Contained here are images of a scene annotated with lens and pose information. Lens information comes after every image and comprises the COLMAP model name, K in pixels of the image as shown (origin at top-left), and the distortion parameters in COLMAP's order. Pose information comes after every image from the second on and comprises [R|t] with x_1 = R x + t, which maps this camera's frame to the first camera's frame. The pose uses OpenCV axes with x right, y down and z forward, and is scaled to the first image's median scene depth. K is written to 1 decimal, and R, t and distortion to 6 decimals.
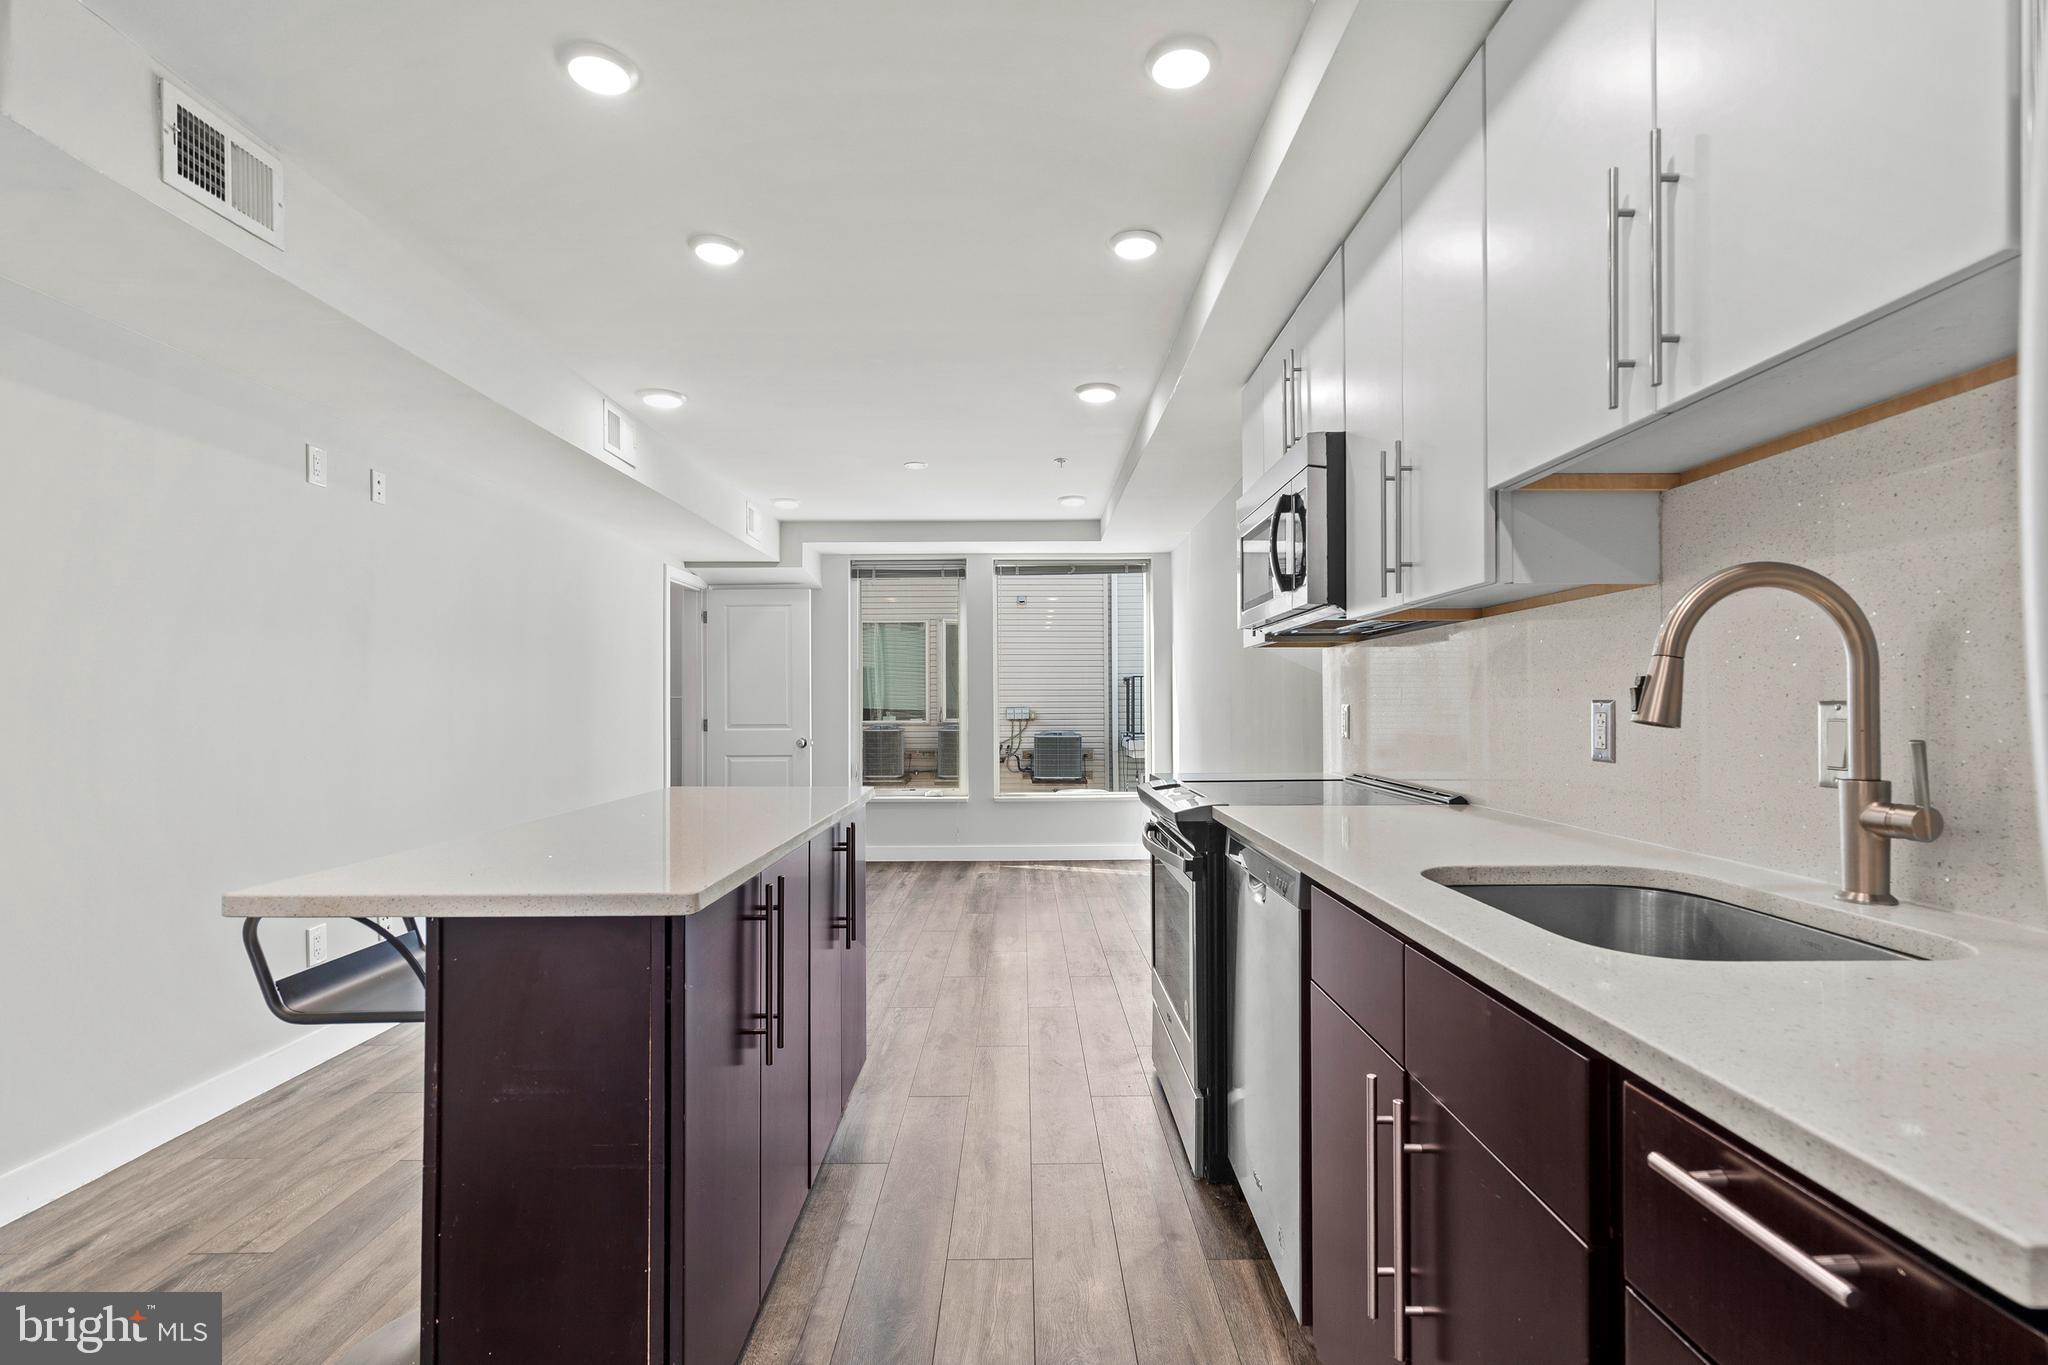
lens RADIAL K [[925.8, 0, 1028.5], [0, 925.8, 685.3], [0, 0, 1]] dist [0.000381, -0.000135]
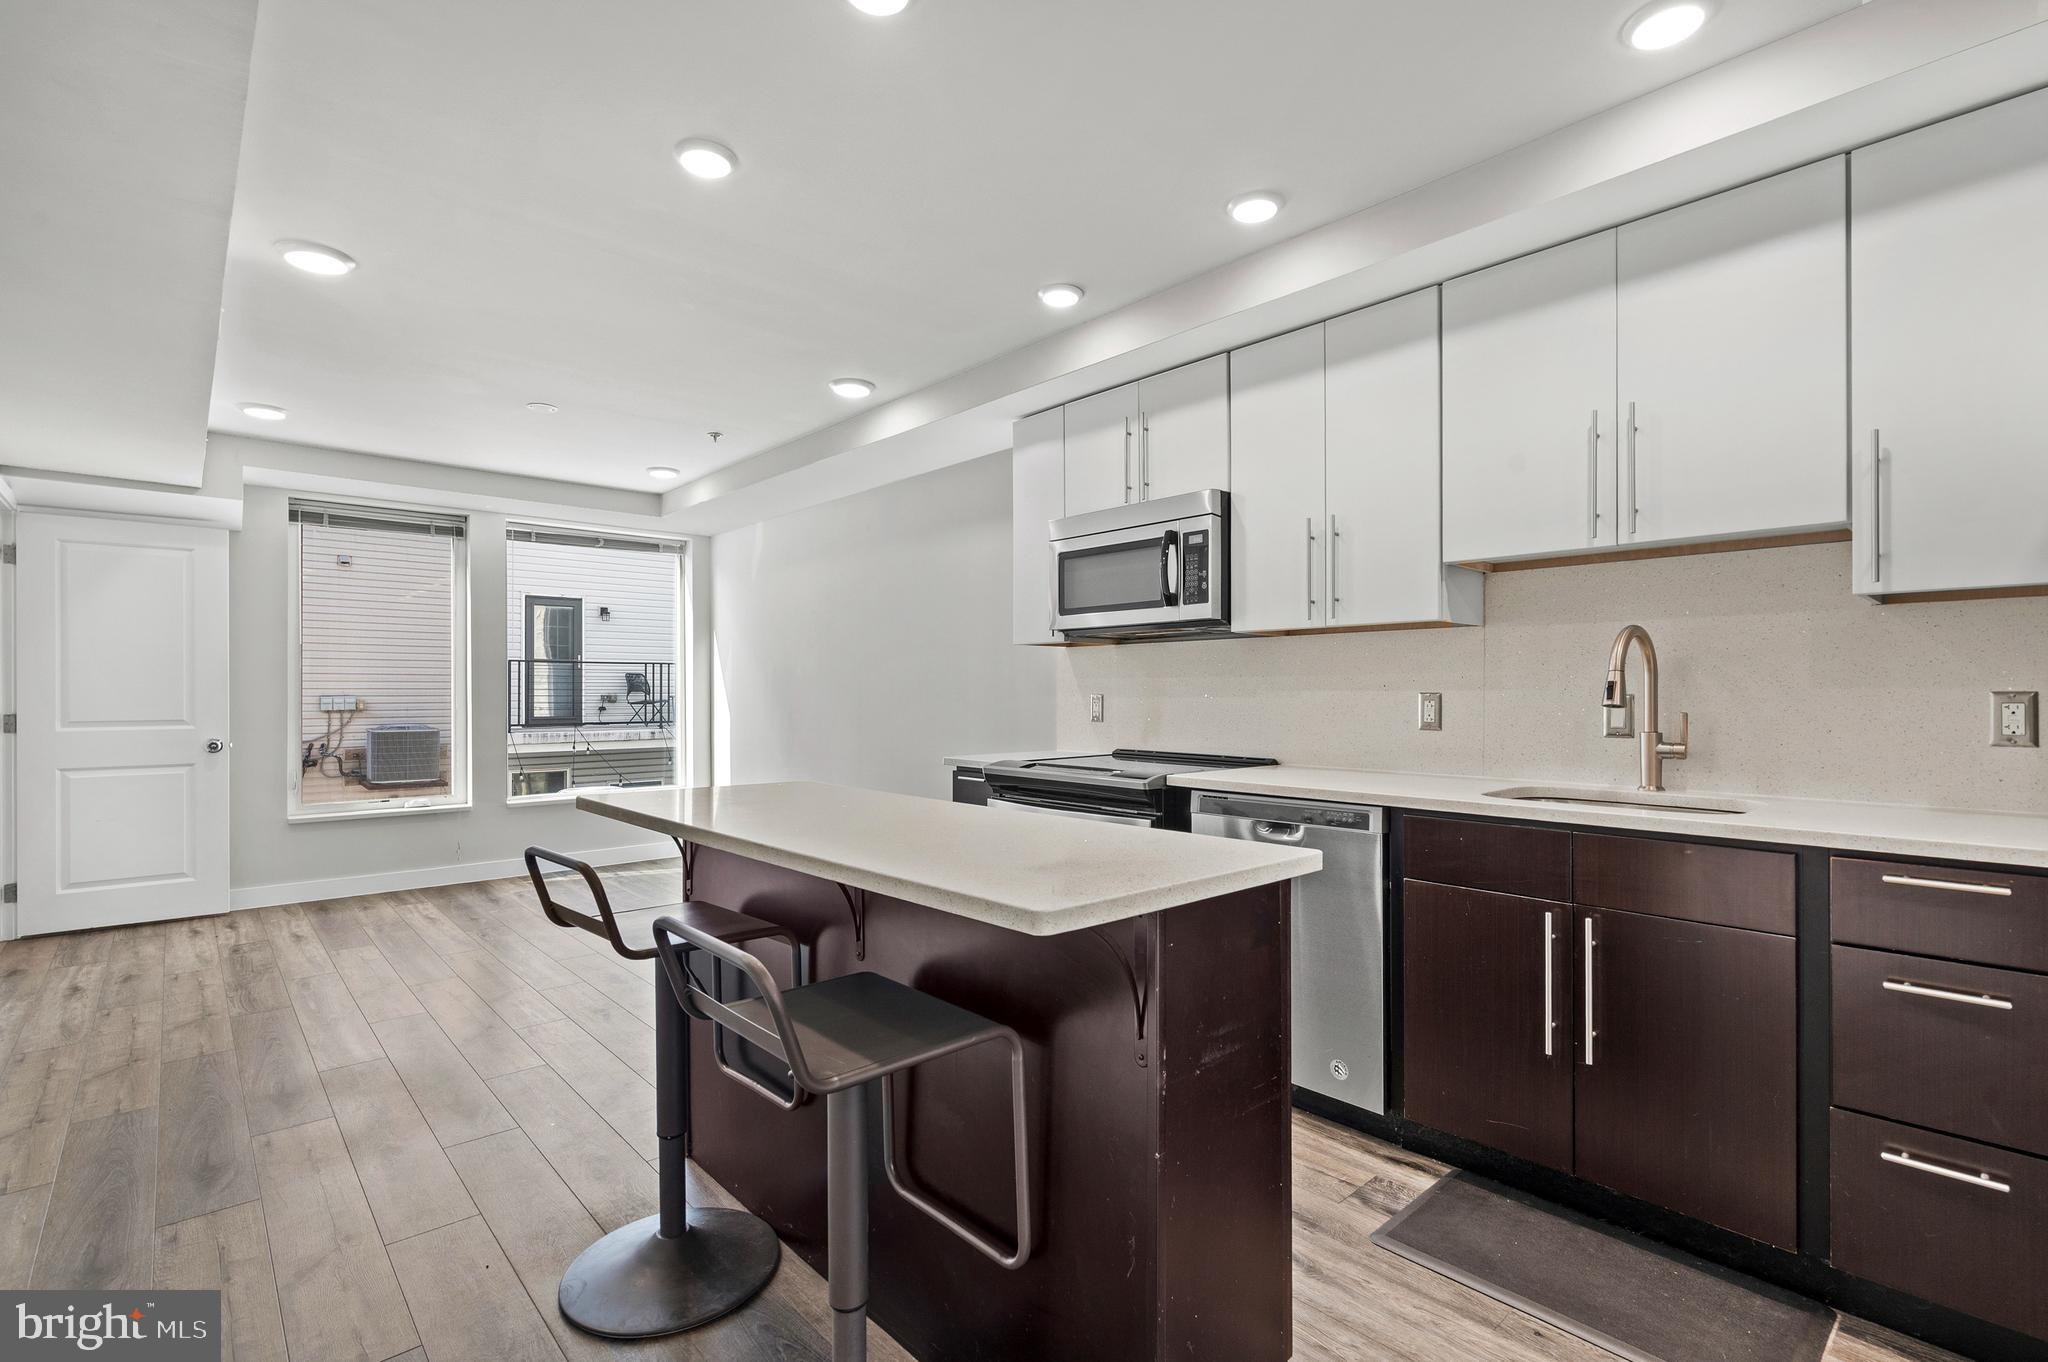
lens RADIAL K [[921.2, 0, 1019.9], [0, 921.2, 677.9], [0, 0, 1]] dist [-0.001657, -0.000016]
pose [[0.750699, 0.013920, 0.660497, -0.522518], [-0.016817, 0.999857, -0.001958, 0.002665], [-0.660430, -0.009638, 0.750826, 0.130760]]
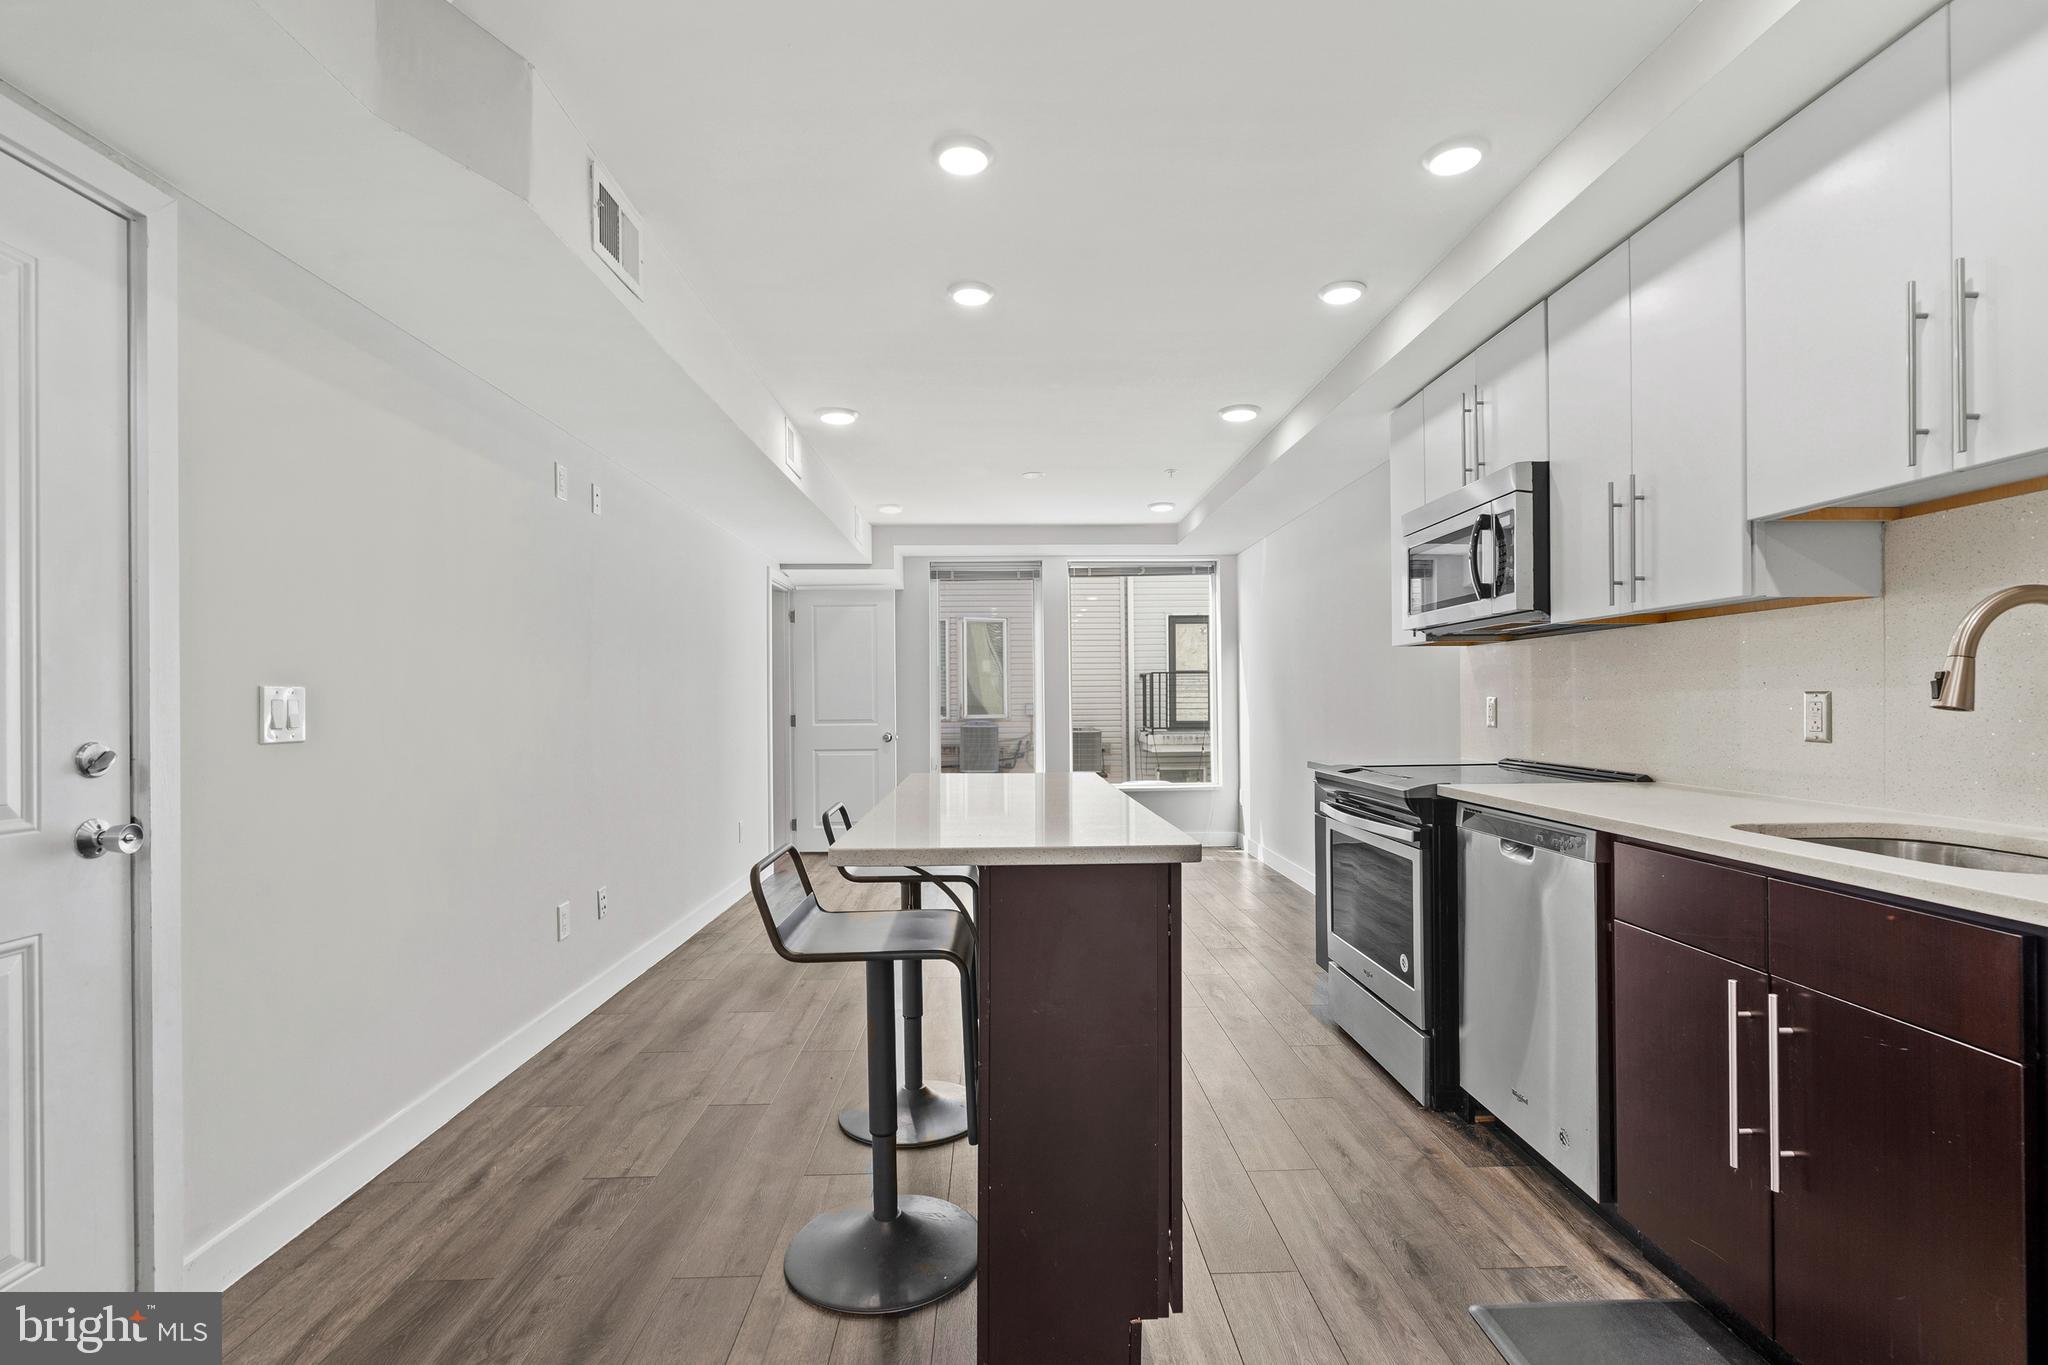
lens RADIAL K [[922.4, 0, 1034.5], [0, 922.4, 682.3], [0, 0, 1]] dist [-0.000500, 0.000897]
pose [[0.999668, -0.003094, 0.025567, -0.225029], [0.003077, 0.999995, 0.000676, 0.000020], [-0.025569, -0.000597, 0.999673, -0.093517]]
